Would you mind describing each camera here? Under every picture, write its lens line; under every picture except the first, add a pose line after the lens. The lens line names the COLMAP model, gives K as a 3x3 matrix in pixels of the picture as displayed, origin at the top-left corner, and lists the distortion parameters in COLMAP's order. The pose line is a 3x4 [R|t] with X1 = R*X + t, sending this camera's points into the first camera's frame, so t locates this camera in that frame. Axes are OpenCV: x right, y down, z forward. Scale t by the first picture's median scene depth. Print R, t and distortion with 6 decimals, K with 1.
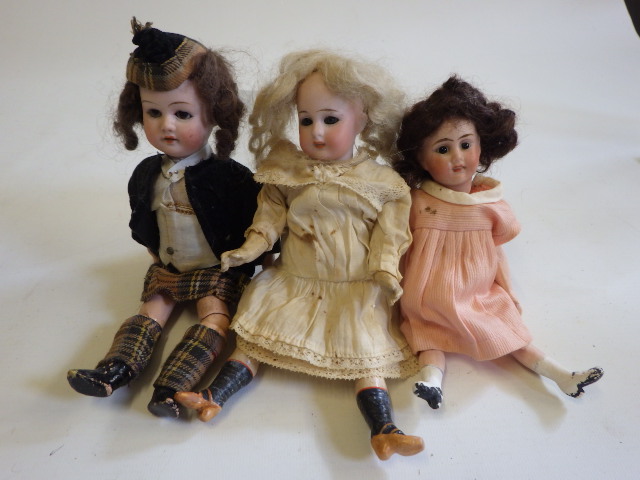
lens RADIAL K [[510.9, 0, 320.0], [0, 510.9, 240.0], [0, 0, 1]] dist [0.000822, 0.001538]
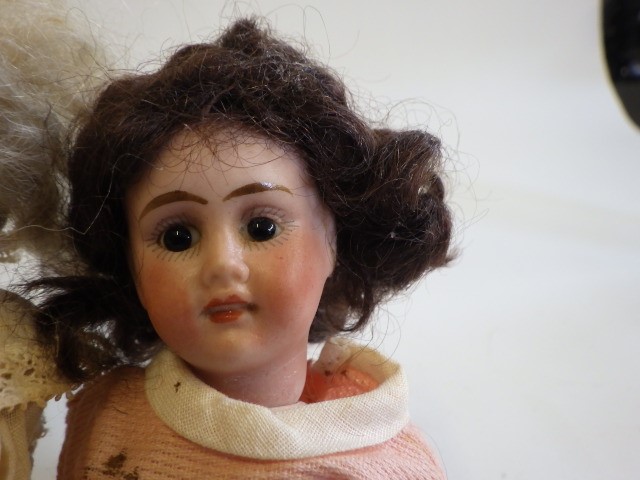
lens RADIAL K [[510.9, 0, 320.0], [0, 510.9, 240.0], [0, 0, 1]] dist [0.000822, 0.001538]
pose [[0.994598, 0.072772, 0.074014, 0.285077], [-0.048107, 0.955039, -0.292550, -0.096908], [-0.091976, 0.287409, 0.953382, 0.714071]]
